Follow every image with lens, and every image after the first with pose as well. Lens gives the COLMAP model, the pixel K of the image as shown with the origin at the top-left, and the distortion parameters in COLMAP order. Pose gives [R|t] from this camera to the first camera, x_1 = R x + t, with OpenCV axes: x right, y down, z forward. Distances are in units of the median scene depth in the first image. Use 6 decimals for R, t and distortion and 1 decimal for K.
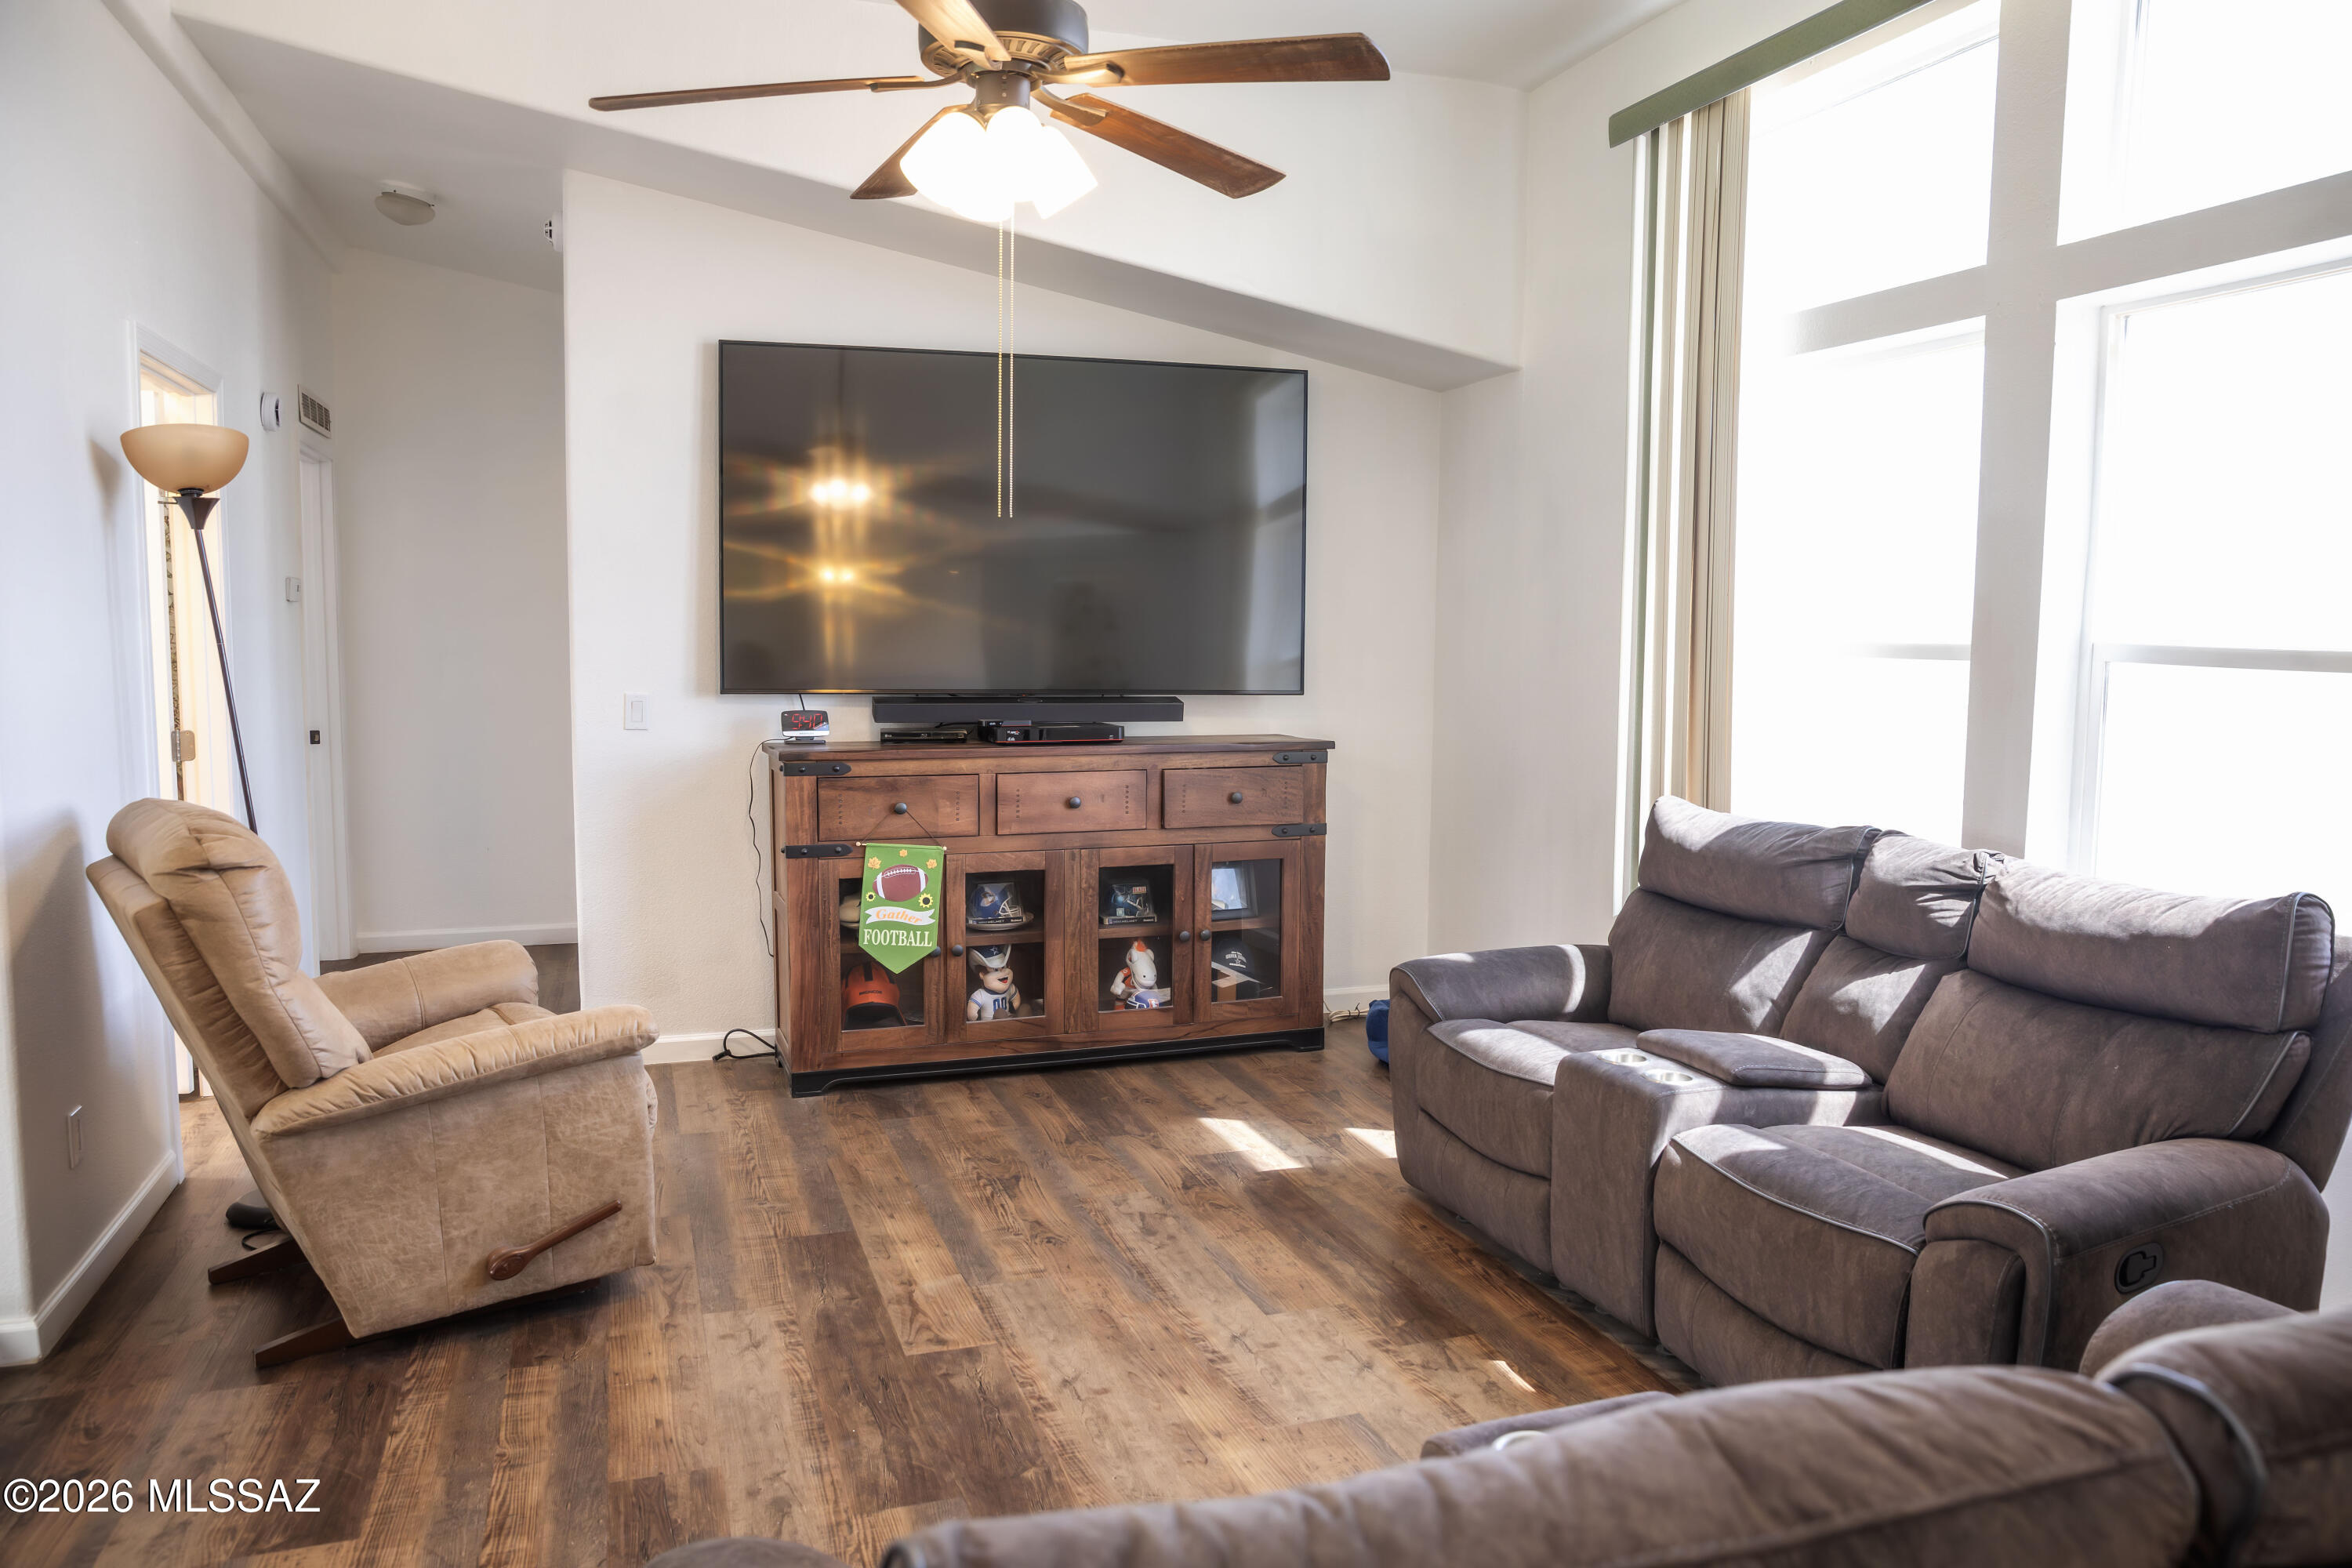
lens RADIAL K [[1673.1, 0, 1151.8], [0, 1673.1, 737.0], [0, 0, 1]] dist [-0.011852, -0.004794]
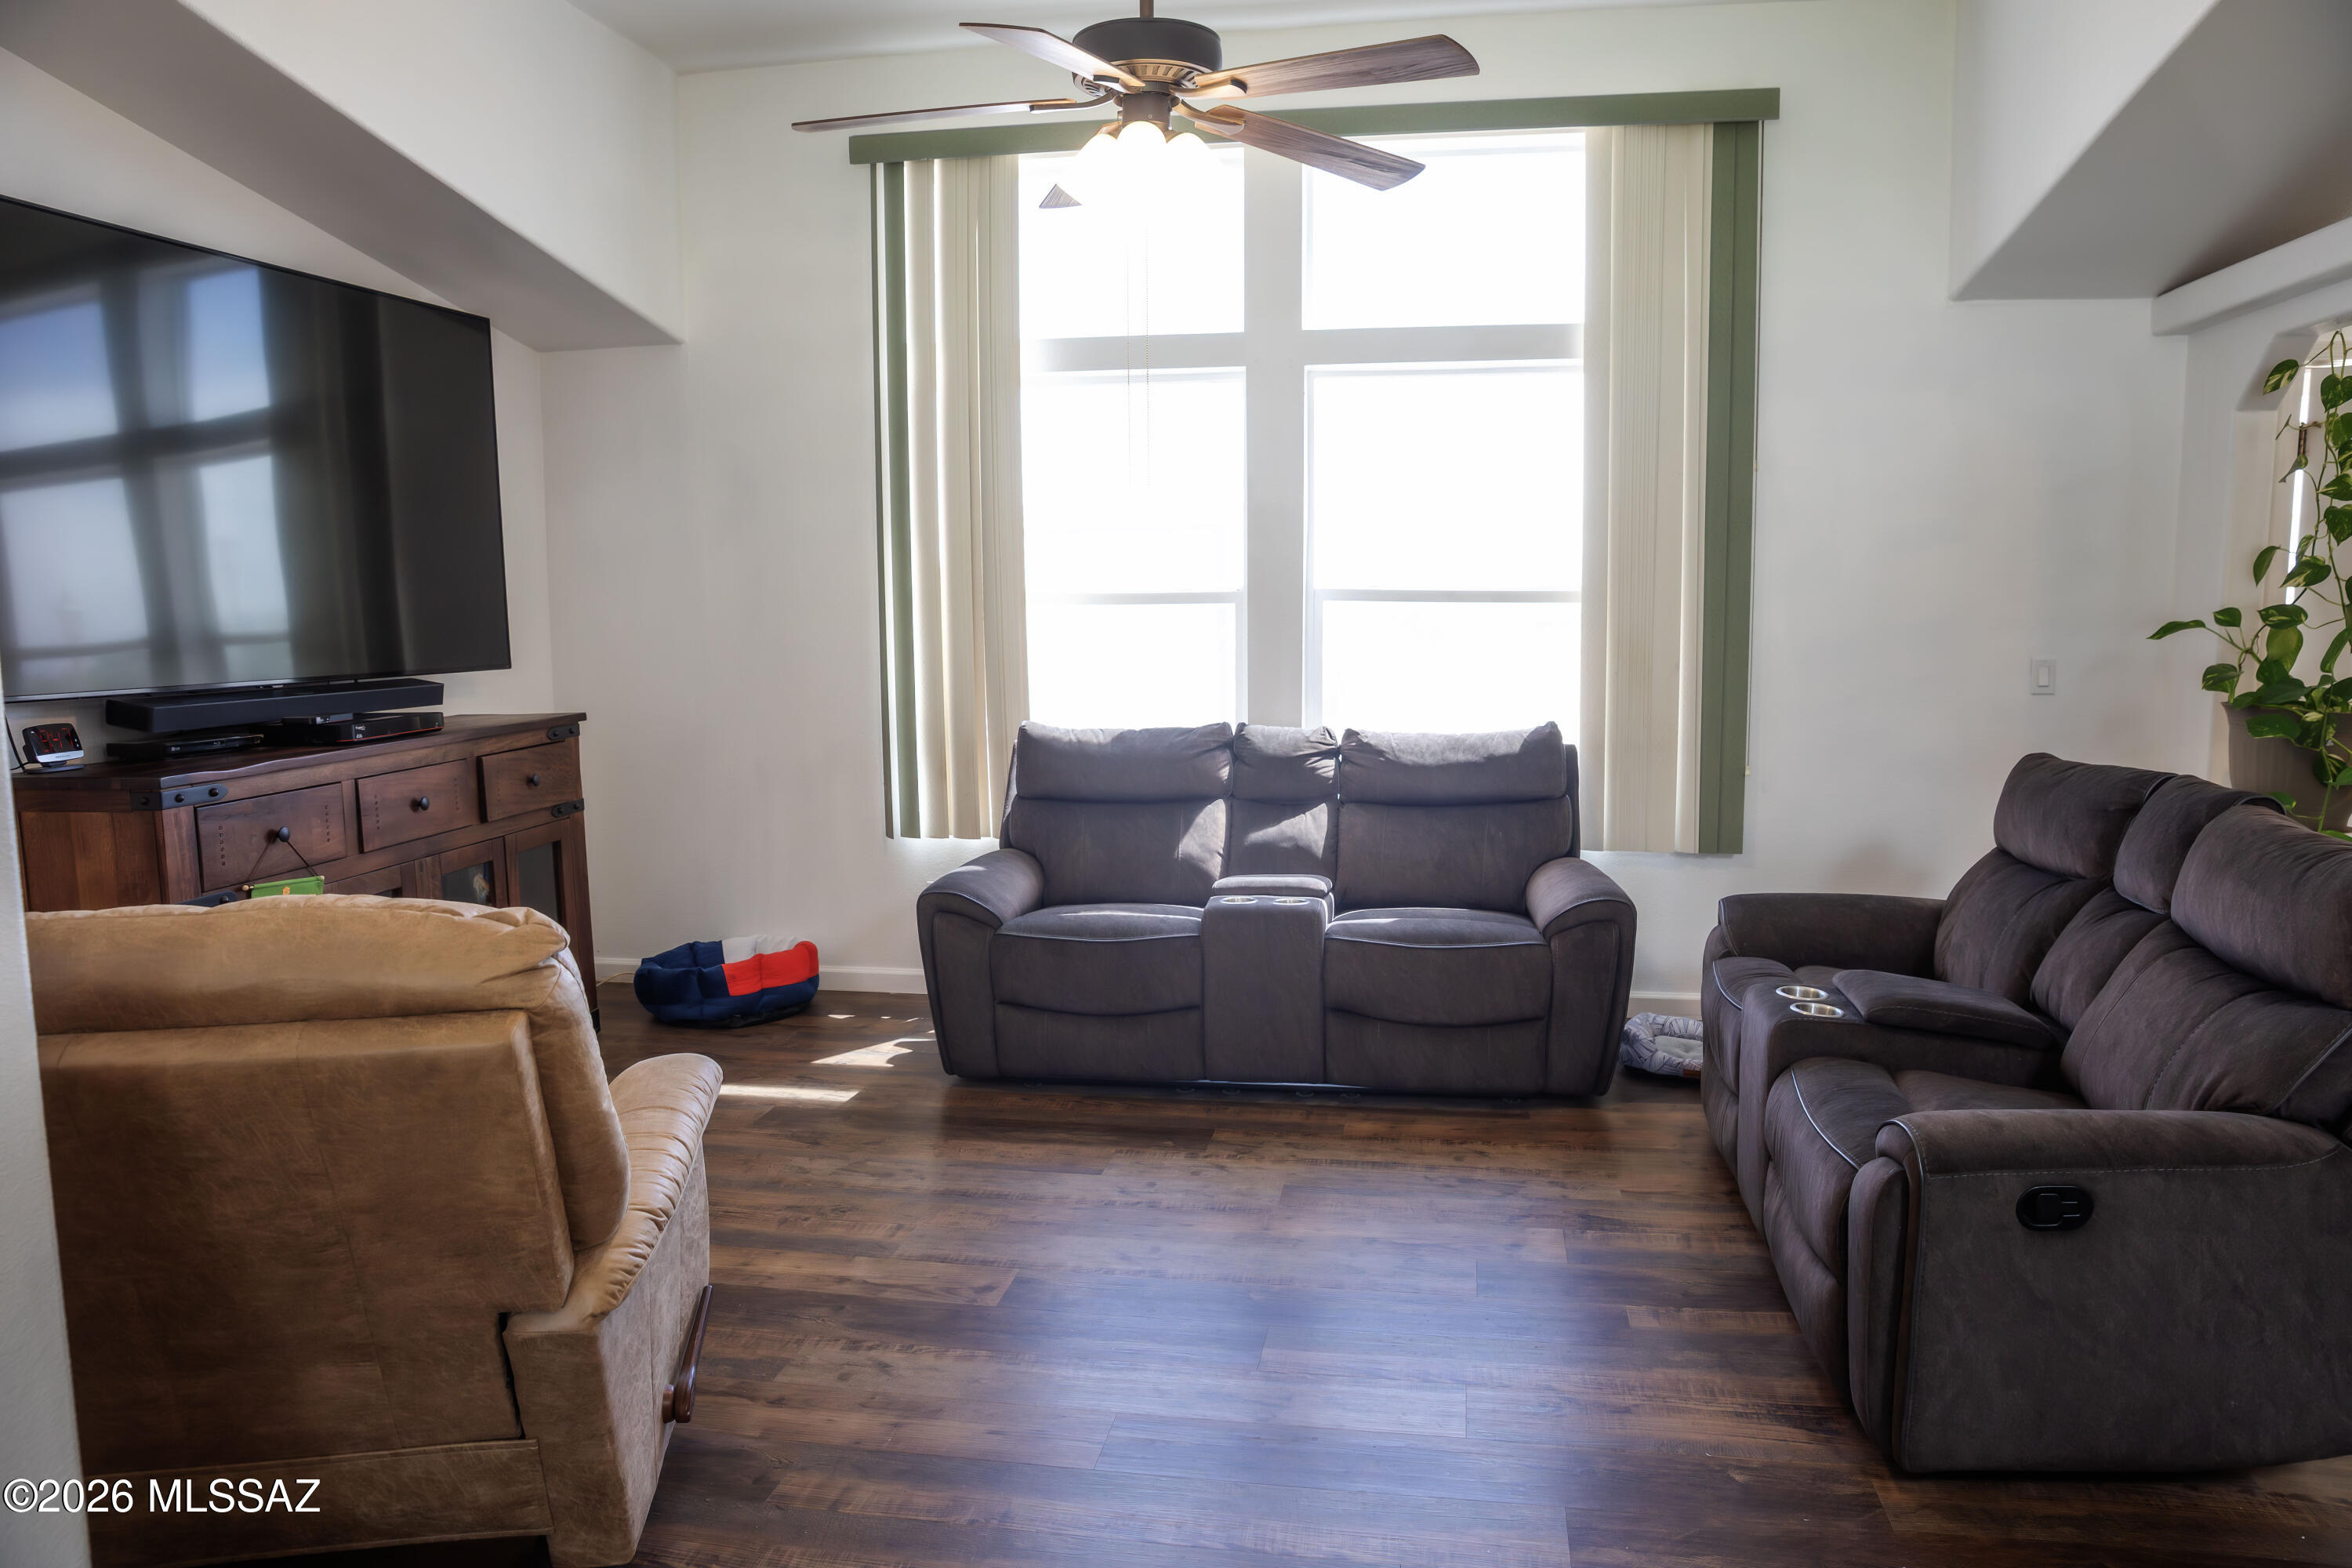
lens RADIAL K [[1615.2, 0, 1176.0], [0, 1615.2, 784.0], [0, 0, 1]] dist [-0.111279, 0.095322]
pose [[0.472834, -0.113681, 0.873788, -0.782098], [0.074576, 0.993248, 0.088868, -0.018876], [-0.877990, 0.023144, 0.478119, 0.377690]]
